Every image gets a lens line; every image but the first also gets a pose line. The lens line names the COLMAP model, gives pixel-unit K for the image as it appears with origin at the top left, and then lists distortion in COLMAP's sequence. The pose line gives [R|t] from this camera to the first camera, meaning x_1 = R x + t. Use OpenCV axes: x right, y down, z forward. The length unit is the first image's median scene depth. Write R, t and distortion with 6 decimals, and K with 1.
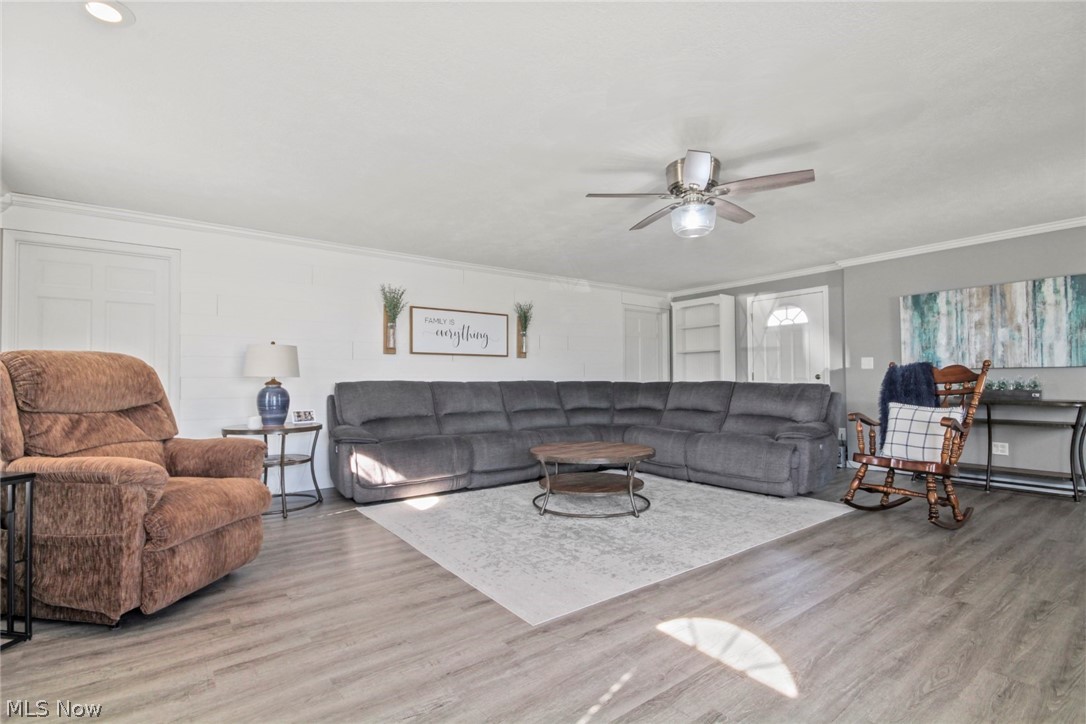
lens RADIAL K [[500.3, 0, 542.4], [0, 500.3, 373.7], [0, 0, 1]] dist [0.000169, -0.005583]
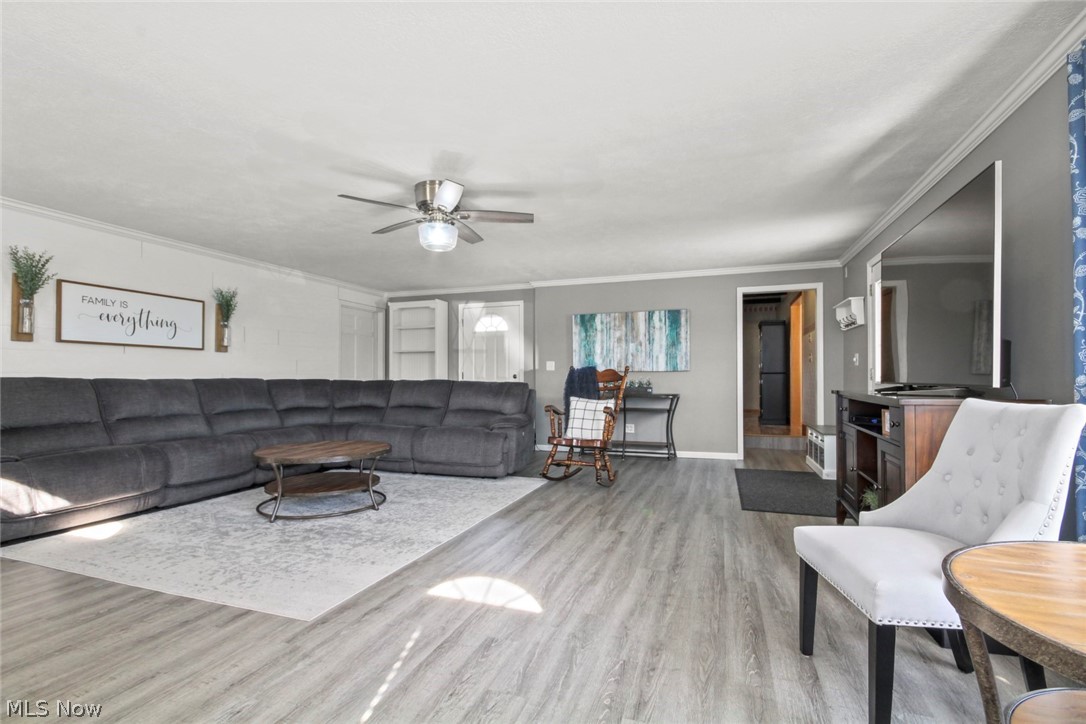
lens RADIAL K [[500.3, 0, 542.4], [0, 500.3, 373.7], [0, 0, 1]] dist [0.000169, -0.005583]
pose [[0.831417, 0.011076, 0.555538, -0.097179], [-0.013234, 0.999912, -0.000129, -0.001753], [-0.555491, -0.007245, 0.831491, -0.051348]]
